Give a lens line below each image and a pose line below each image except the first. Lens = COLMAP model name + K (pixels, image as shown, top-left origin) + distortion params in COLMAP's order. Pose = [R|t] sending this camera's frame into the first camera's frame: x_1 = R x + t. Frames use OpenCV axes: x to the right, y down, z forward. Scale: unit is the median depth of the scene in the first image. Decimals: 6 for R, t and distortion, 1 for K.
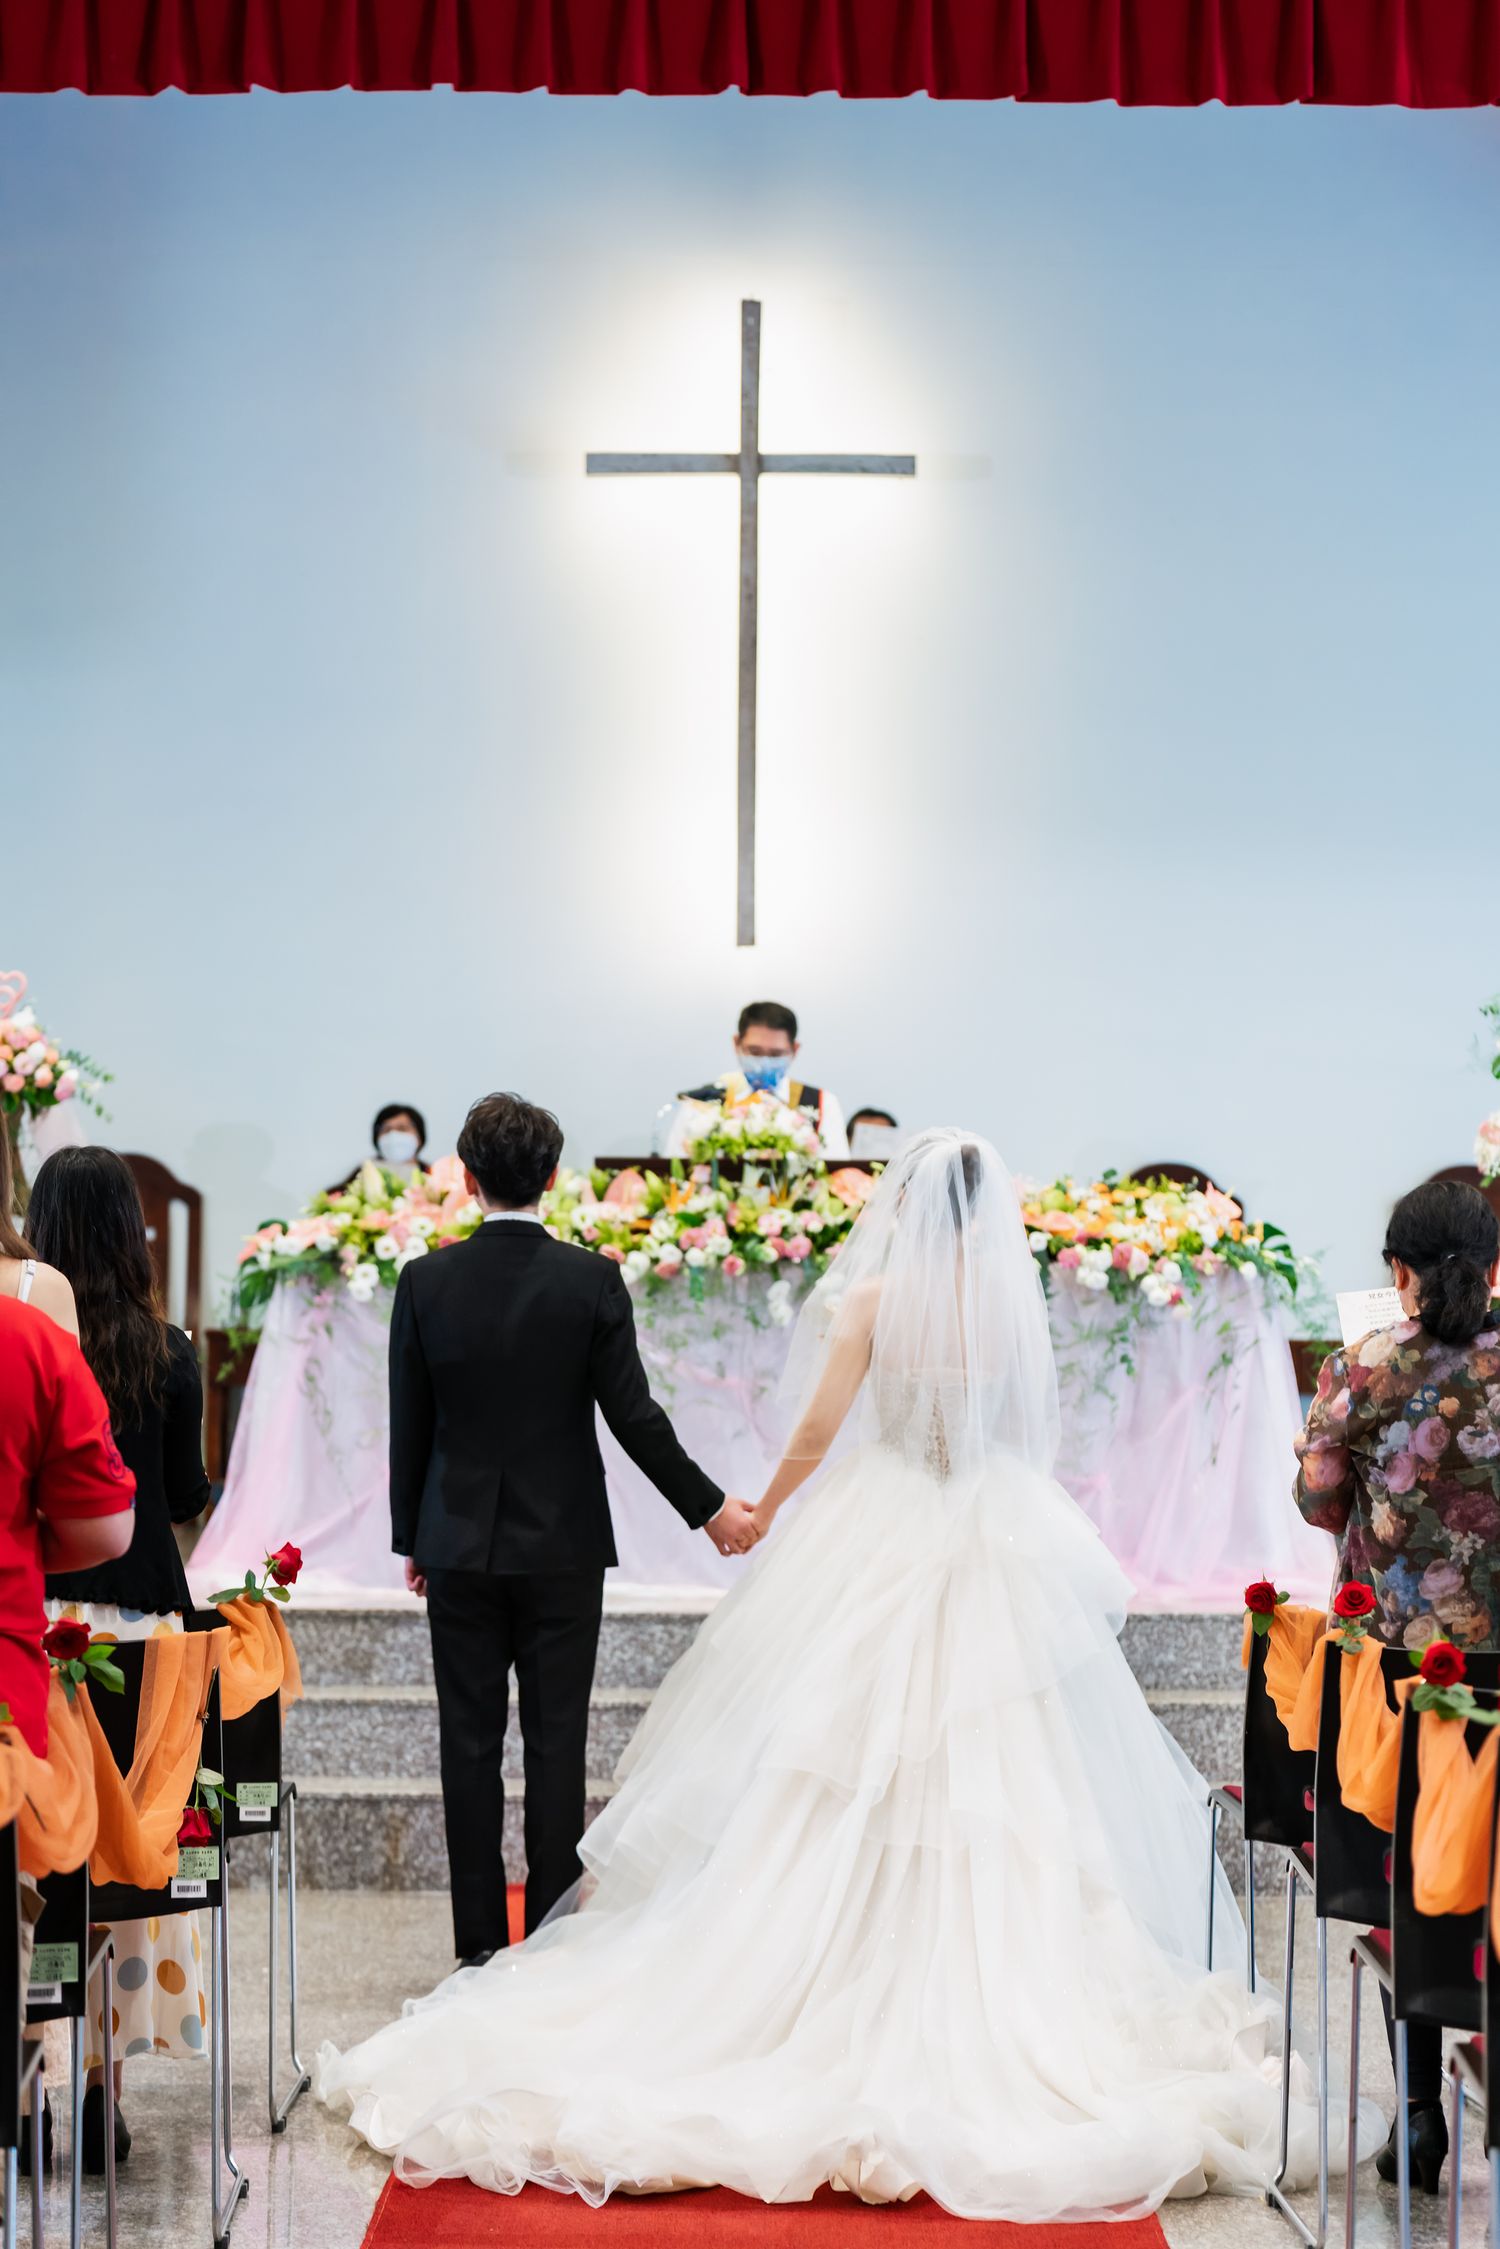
lens RADIAL K [[4469.3, 0, 772.3], [0, 4469.3, 1125.6], [0, 0, 1]] dist [-0.200015, 0.000000]
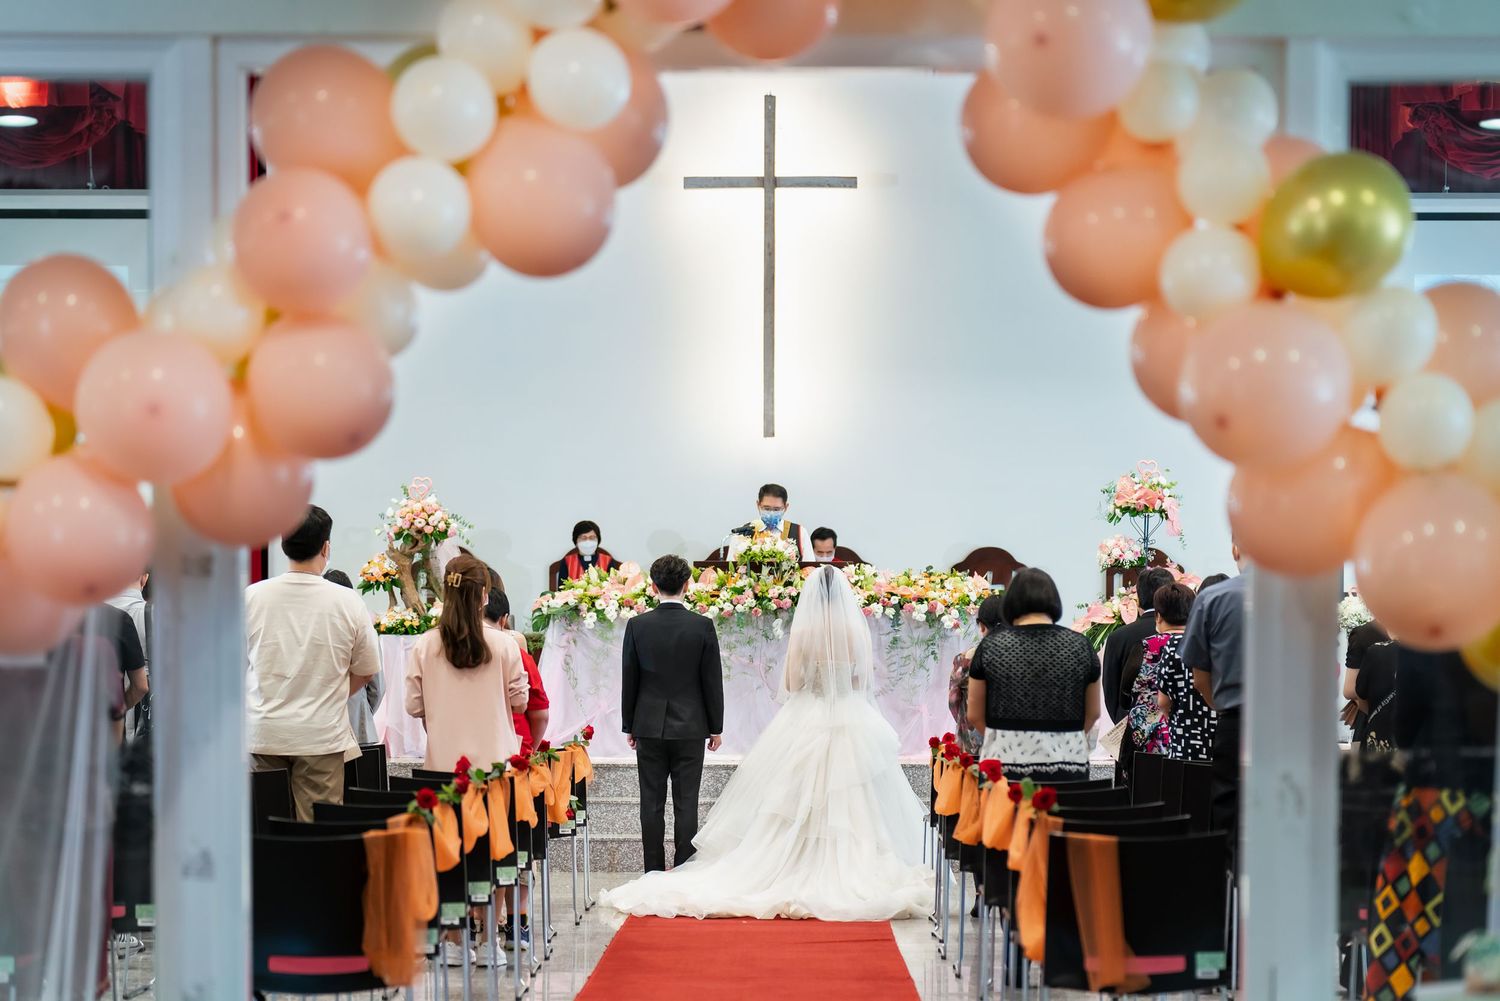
lens RADIAL K [[3687.5, 0, 740.9], [0, 3687.5, 498.7], [0, 0, 1]] dist [-0.394117, 0.000000]
pose [[0.999708, -0.005598, -0.023510, 0.026493], [0.005995, 0.999840, 0.016875, -0.055157], [0.023412, -0.017011, 0.999581, -0.820578]]
